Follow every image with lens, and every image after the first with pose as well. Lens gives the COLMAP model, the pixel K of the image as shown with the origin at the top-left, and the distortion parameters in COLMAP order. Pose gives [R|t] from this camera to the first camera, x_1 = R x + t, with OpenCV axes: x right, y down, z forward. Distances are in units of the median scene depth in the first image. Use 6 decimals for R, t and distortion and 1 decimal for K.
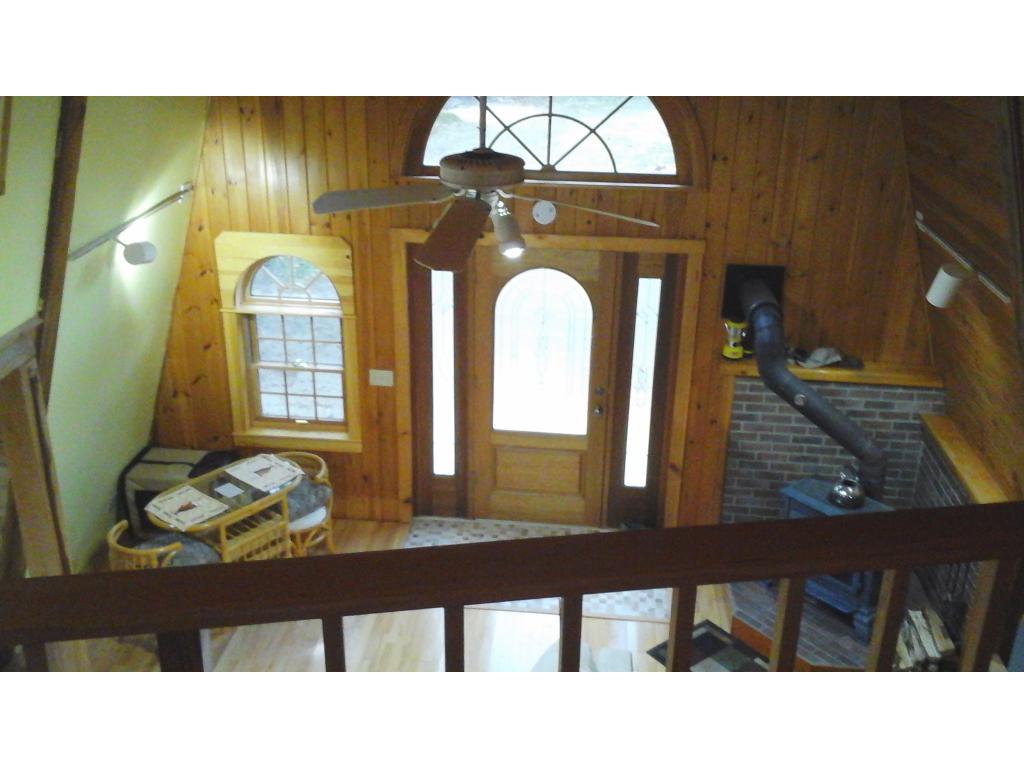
lens RADIAL K [[990.2, 0, 512.0], [0, 990.2, 384.0], [0, 0, 1]] dist [0.116053, -0.301645]
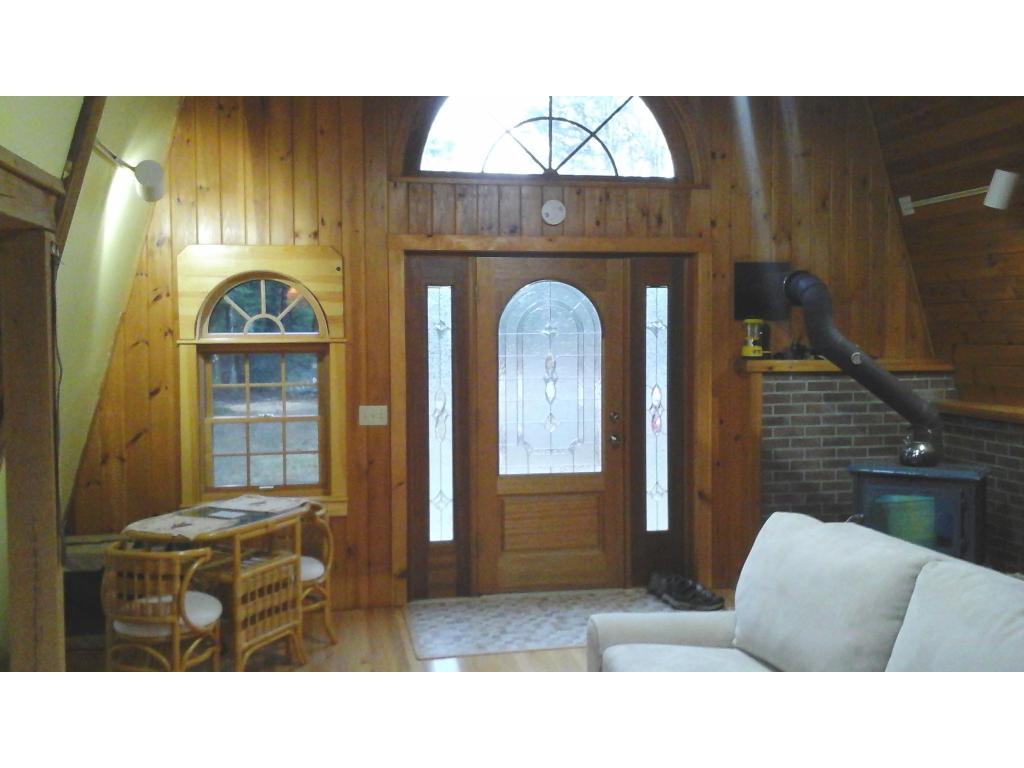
lens RADIAL K [[990.2, 0, 512.0], [0, 990.2, 384.0], [0, 0, 1]] dist [0.116053, -0.301645]
pose [[0.959505, -0.037570, 0.279174, -0.263757], [0.131597, 0.936053, -0.326324, 0.272632], [-0.249062, 0.349848, 0.903092, 0.195931]]
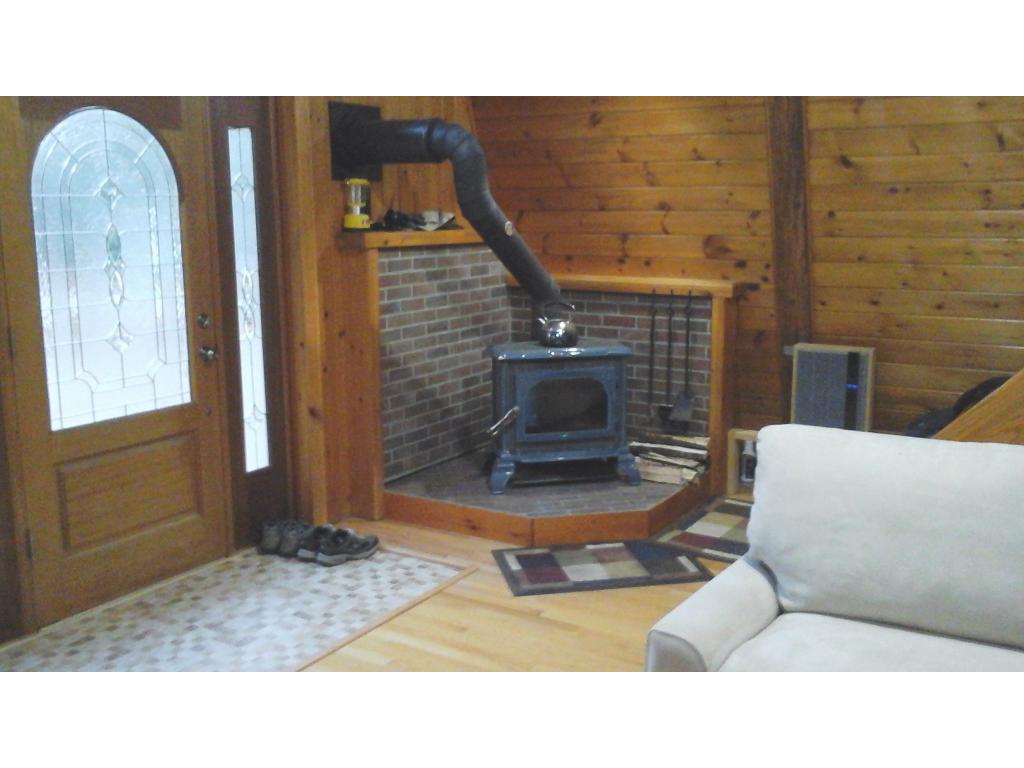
lens RADIAL K [[990.2, 0, 512.0], [0, 990.2, 384.0], [0, 0, 1]] dist [0.116053, -0.301645]
pose [[0.440101, -0.183252, 0.879050, -0.398689], [0.363686, 0.931443, 0.012093, 0.111320], [-0.821002, 0.314376, 0.476575, 0.571741]]
